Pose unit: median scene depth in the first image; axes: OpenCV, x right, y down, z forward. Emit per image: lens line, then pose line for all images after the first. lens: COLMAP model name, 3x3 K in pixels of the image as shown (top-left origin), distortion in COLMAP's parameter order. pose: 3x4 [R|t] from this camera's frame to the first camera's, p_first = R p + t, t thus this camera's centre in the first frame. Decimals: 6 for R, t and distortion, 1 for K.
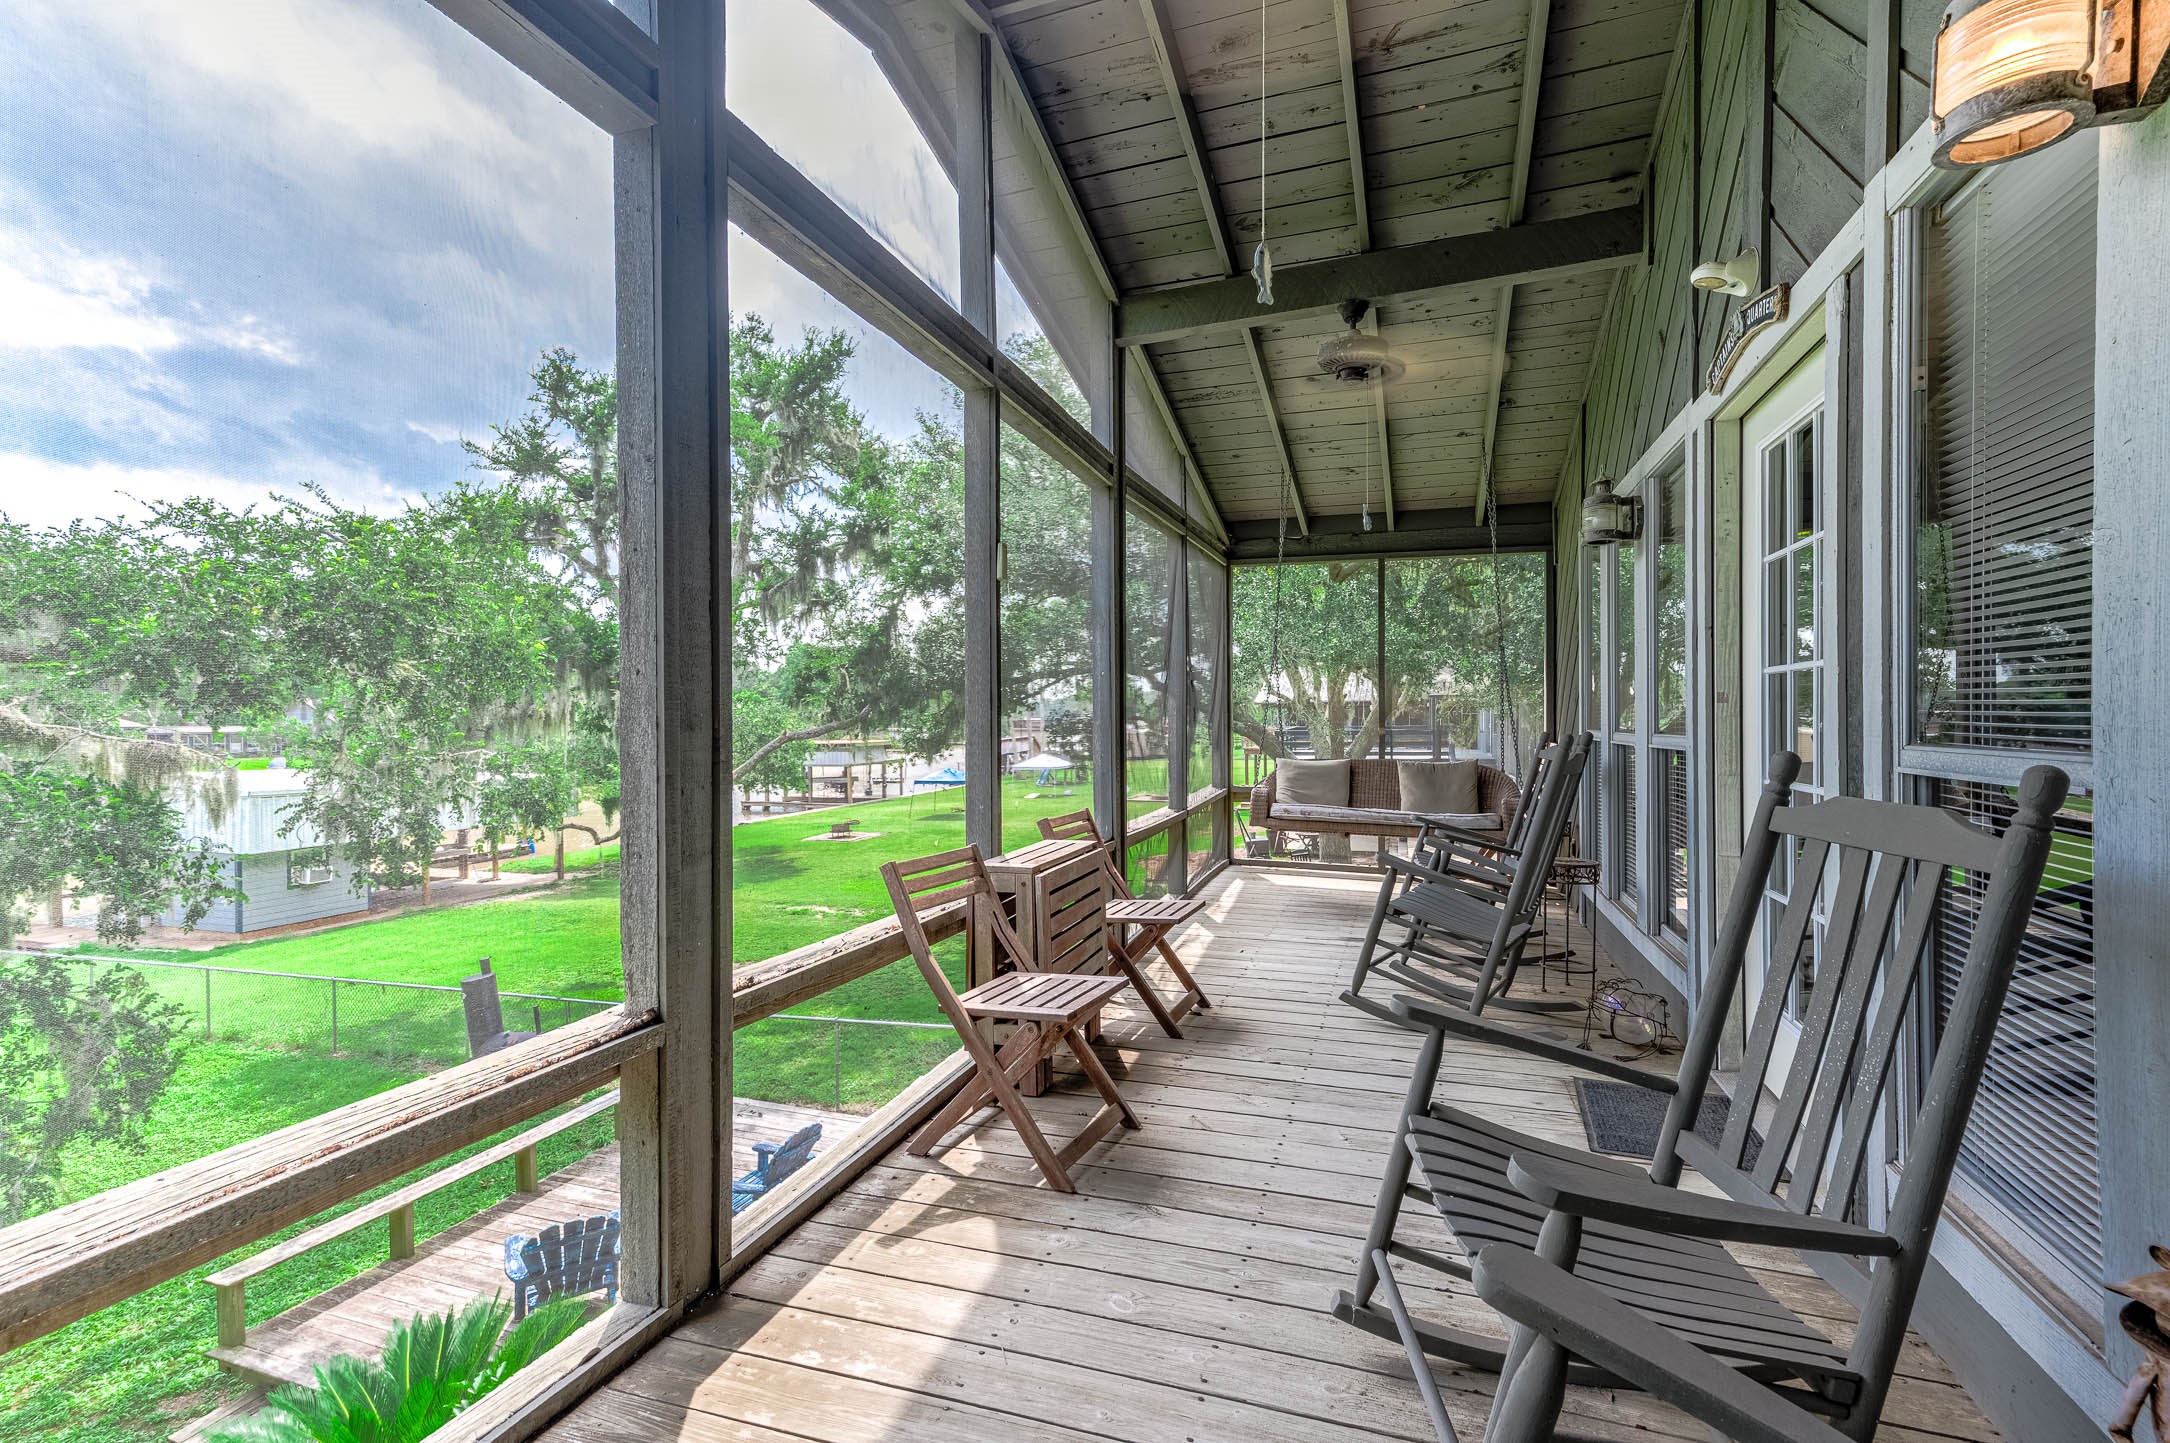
lens RADIAL K [[953.1, 0, 1088.8], [0, 953.1, 726.5], [0, 0, 1]] dist [0.013647, 0.000343]
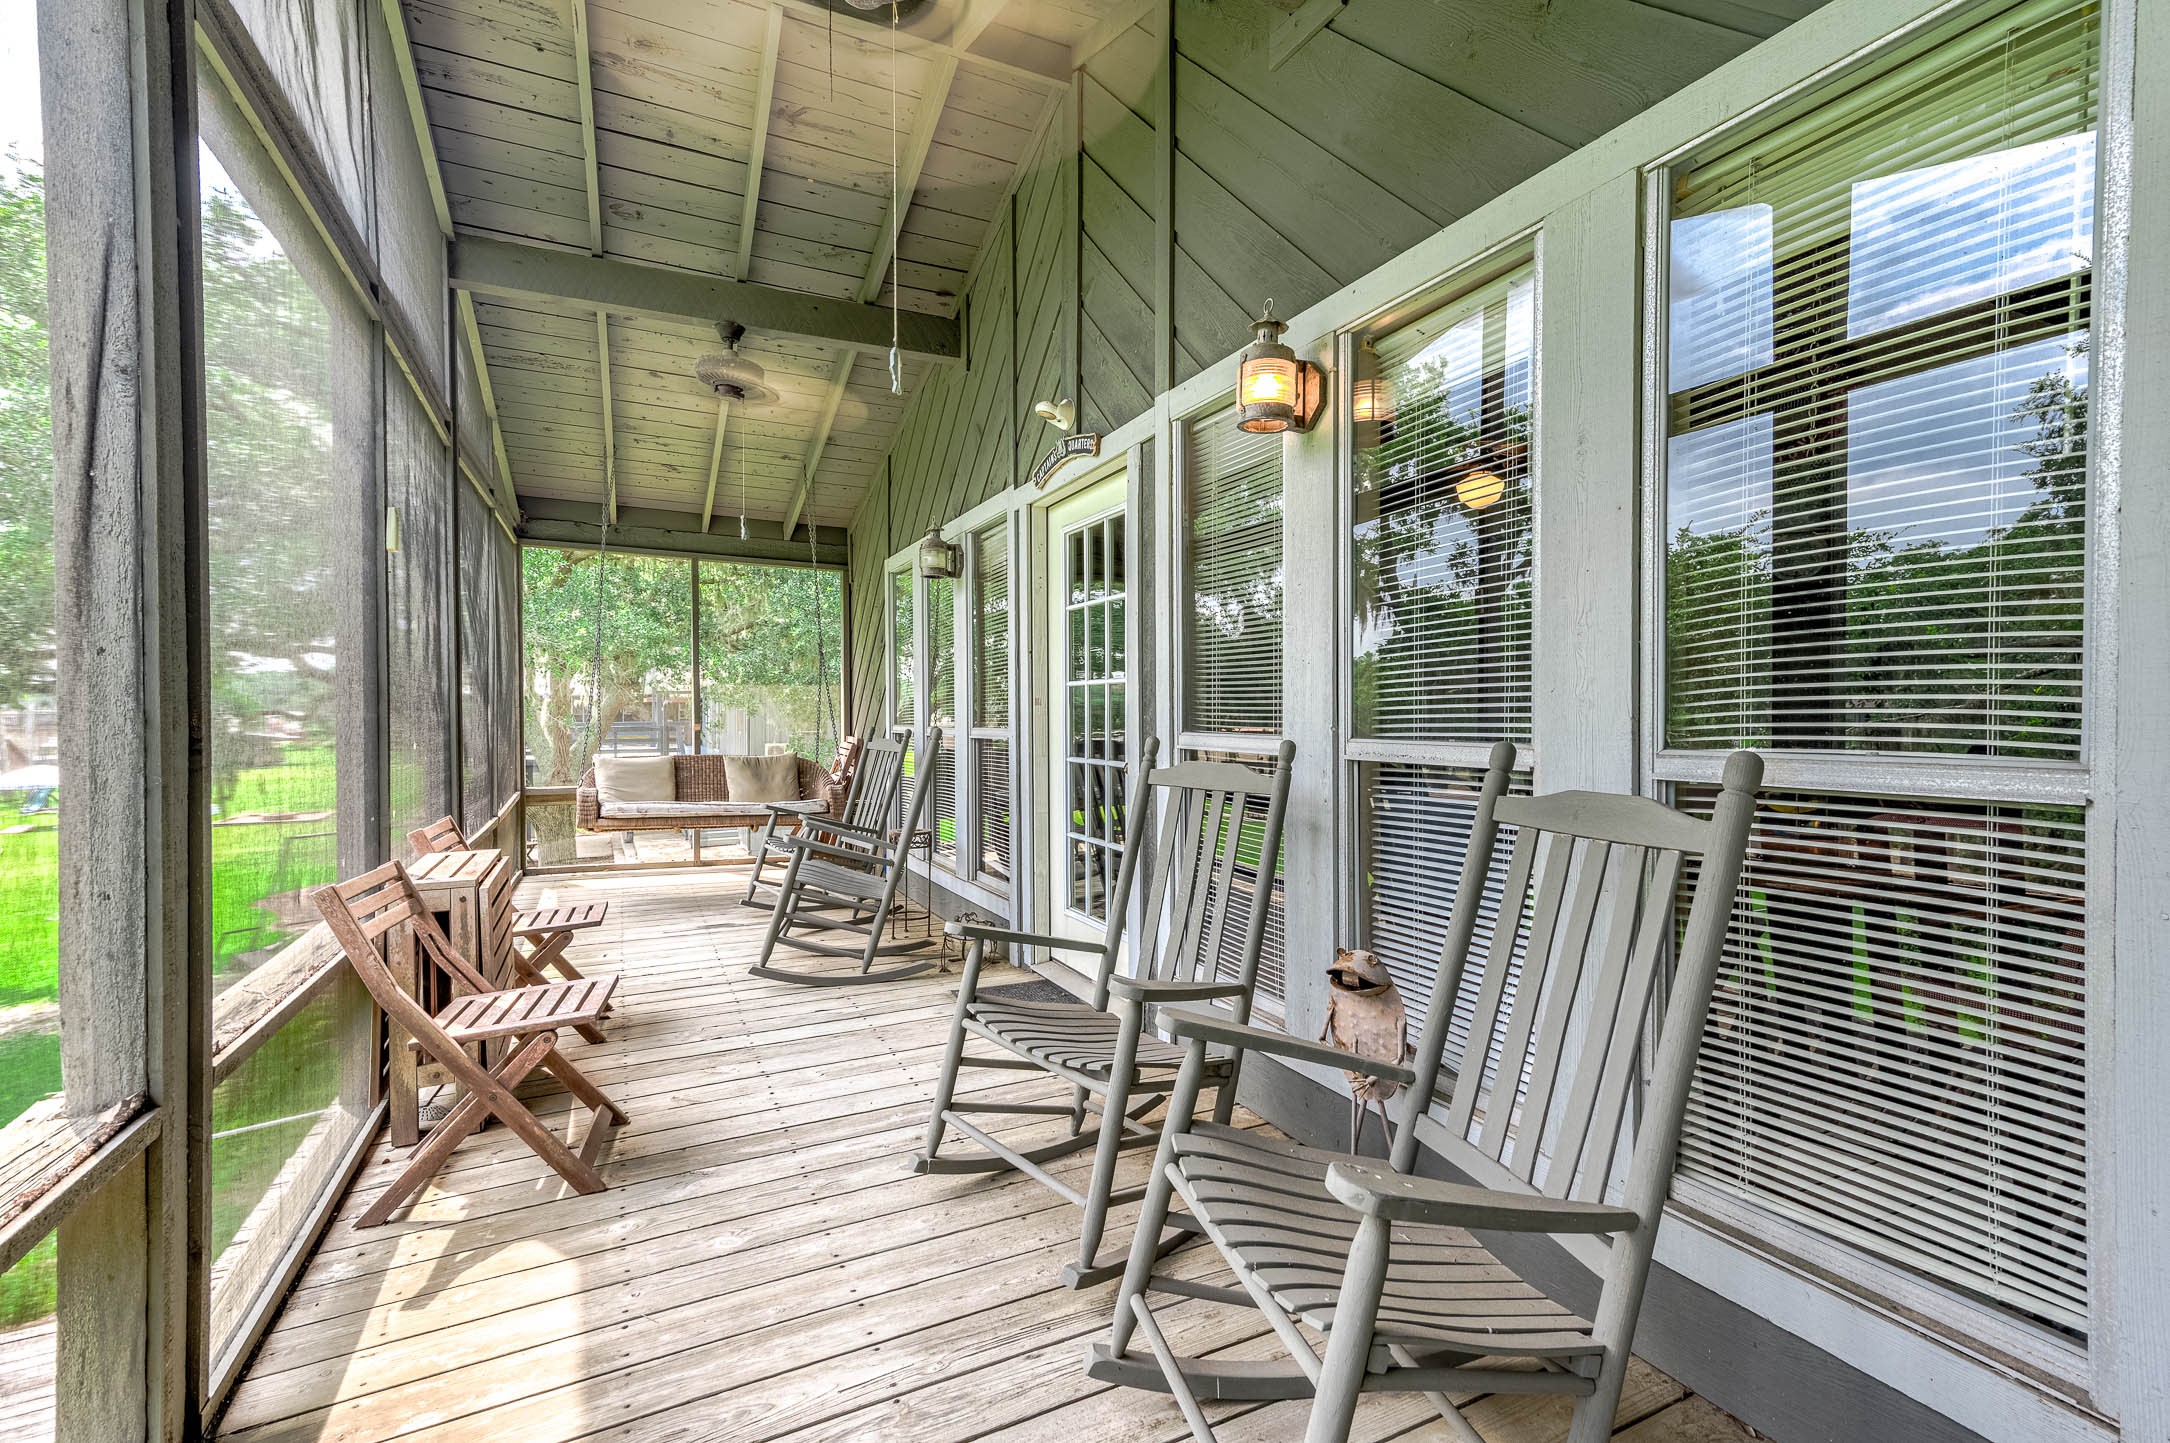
lens RADIAL K [[953.1, 0, 1091.2], [0, 953.1, 721.9], [0, 0, 1]] dist [0.013647, 0.000343]
pose [[0.705939, -0.000572, 0.708272, -0.242066], [0.001447, 0.999999, -0.000634, 0.000488], [-0.708271, 0.001473, 0.705939, -0.044445]]
